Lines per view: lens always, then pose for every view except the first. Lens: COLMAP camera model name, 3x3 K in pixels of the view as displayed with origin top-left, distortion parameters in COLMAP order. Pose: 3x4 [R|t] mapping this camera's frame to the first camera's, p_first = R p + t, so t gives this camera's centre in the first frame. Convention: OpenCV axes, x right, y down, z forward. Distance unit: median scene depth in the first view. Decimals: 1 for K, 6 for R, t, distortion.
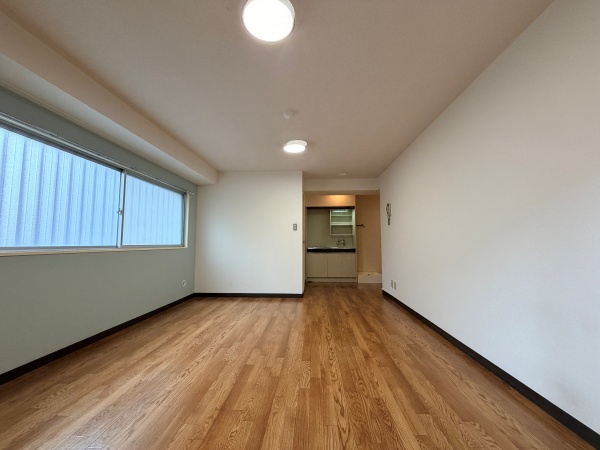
lens RADIAL K [[238.7, 0, 299.2], [0, 238.7, 224.7], [0, 0, 1]] dist [-0.000007, 0.000047]
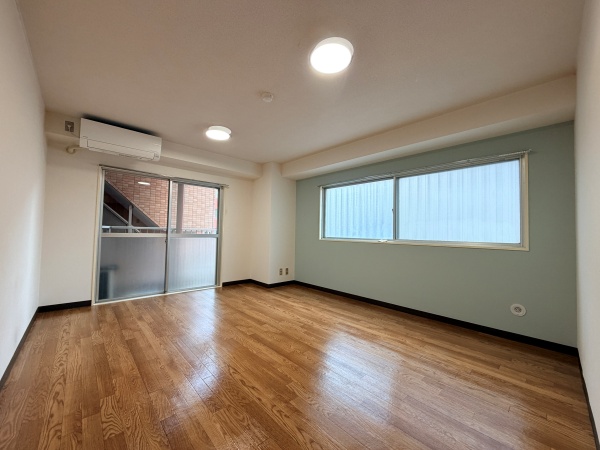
lens RADIAL K [[238.7, 0, 299.1], [0, 238.7, 225.4], [0, 0, 1]] dist [-0.000007, 0.000047]
pose [[-0.690856, -0.034745, -0.722157, 0.579716], [0.035111, 0.996054, -0.081512, 0.122829], [0.722139, -0.081668, -0.686910, 1.880500]]
